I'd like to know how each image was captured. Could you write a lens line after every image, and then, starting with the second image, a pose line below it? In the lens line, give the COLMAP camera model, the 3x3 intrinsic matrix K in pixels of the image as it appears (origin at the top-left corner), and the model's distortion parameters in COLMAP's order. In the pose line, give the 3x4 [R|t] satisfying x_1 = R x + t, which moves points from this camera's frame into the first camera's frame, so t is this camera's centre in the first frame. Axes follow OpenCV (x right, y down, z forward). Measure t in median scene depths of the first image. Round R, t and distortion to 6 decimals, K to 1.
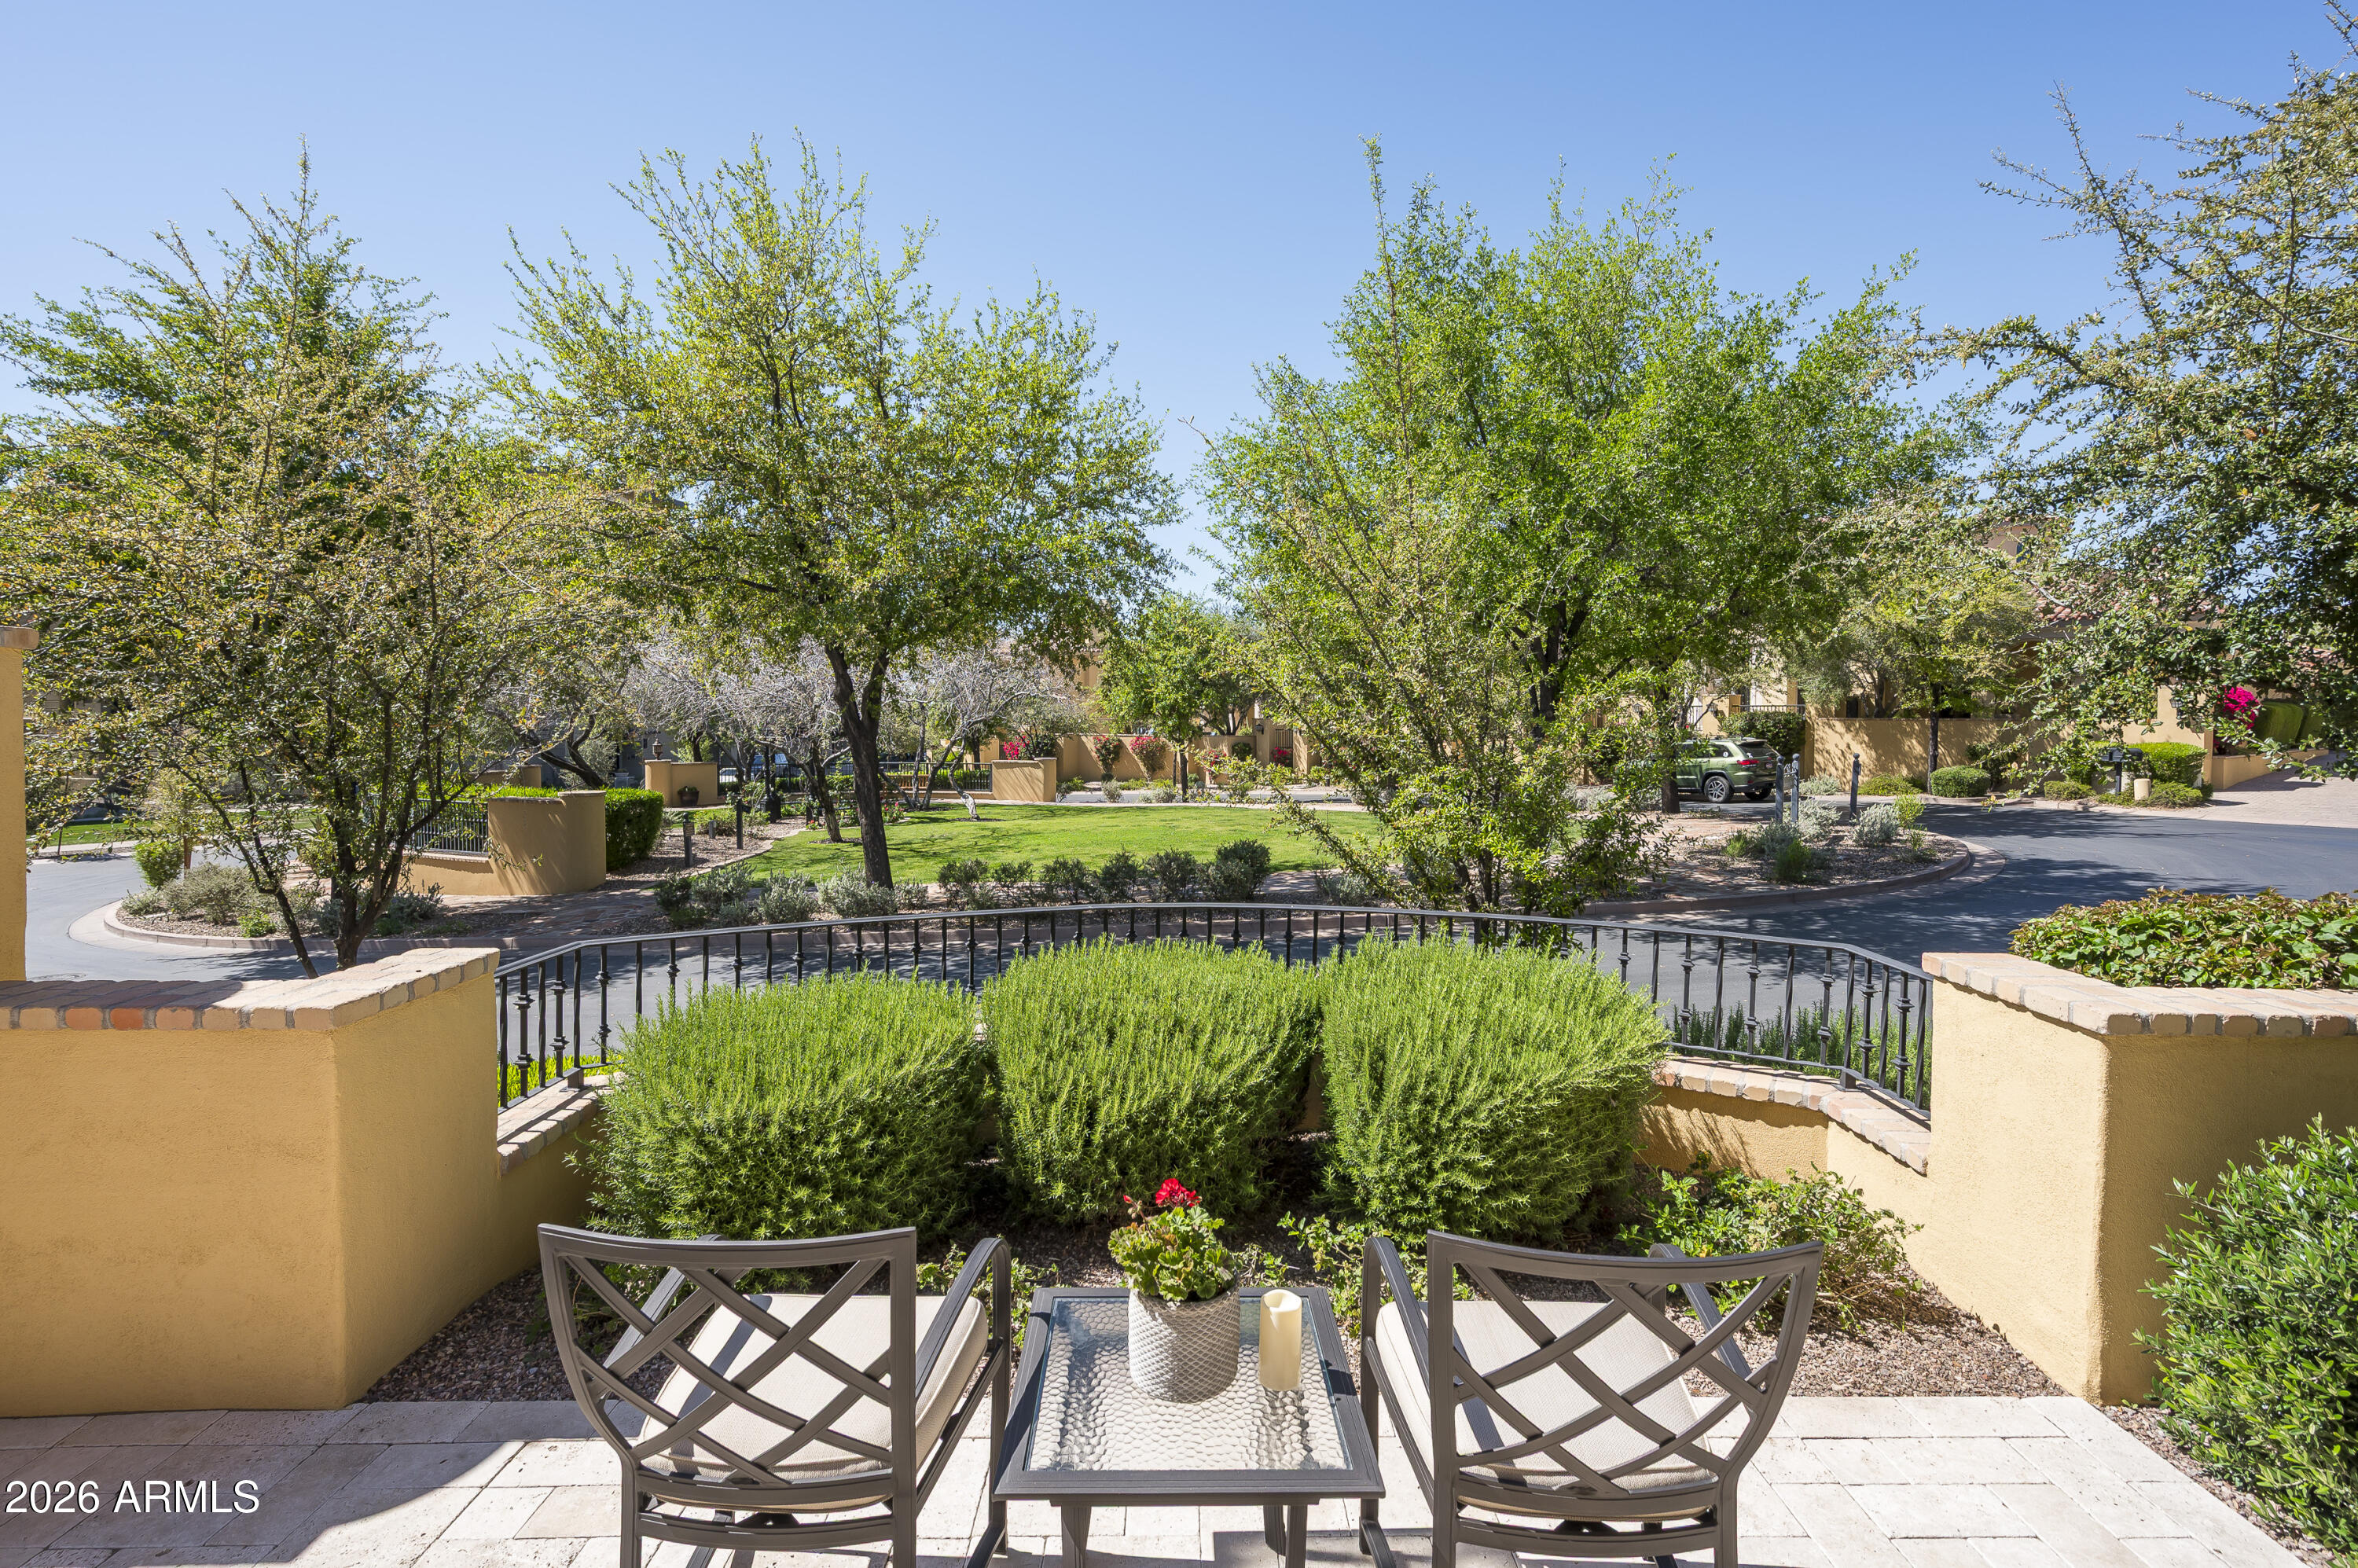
lens RADIAL K [[1154.8, 0, 1182.4], [0, 1154.8, 763.4], [0, 0, 1]] dist [0.001619, 0.000428]
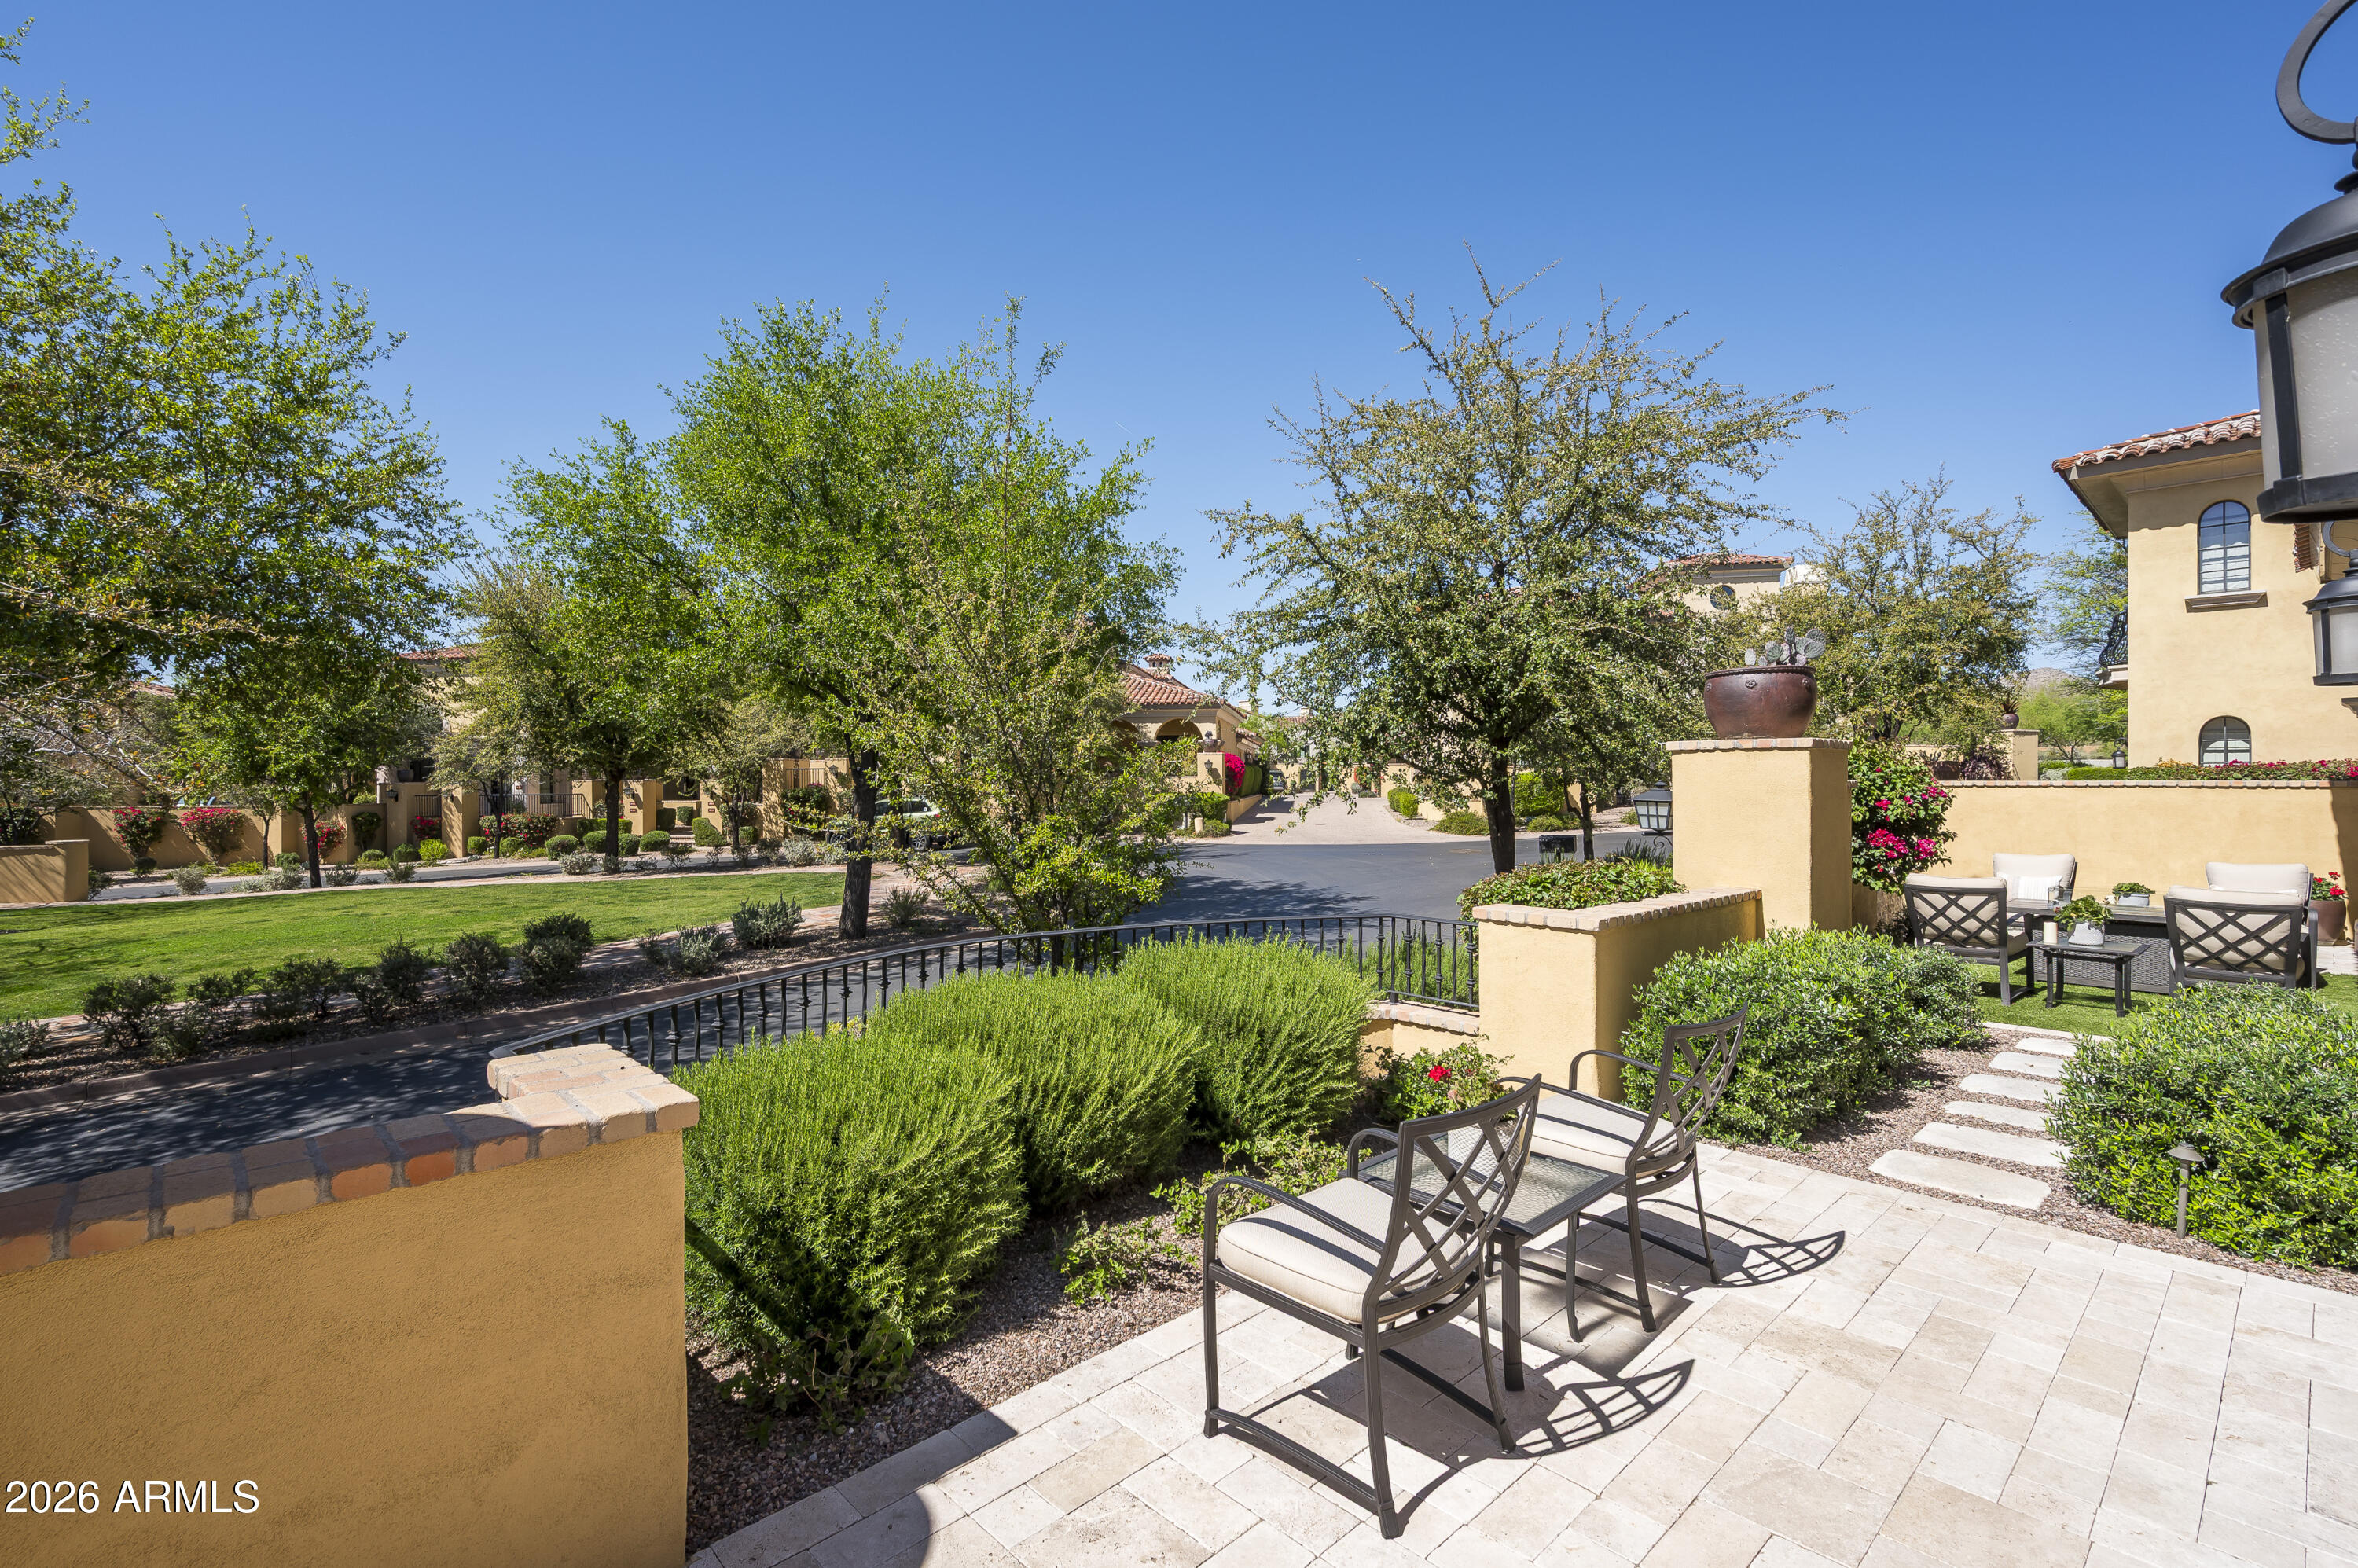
lens RADIAL K [[1114.5, 0, 1179.0], [0, 1114.5, 784.0], [0, 0, 1]] dist [0.023351, -0.000405]
pose [[0.726532, -0.010960, 0.687045, -0.204768], [0.035393, 0.999142, -0.021489, 0.000121], [-0.686220, 0.039929, 0.726297, 0.020000]]
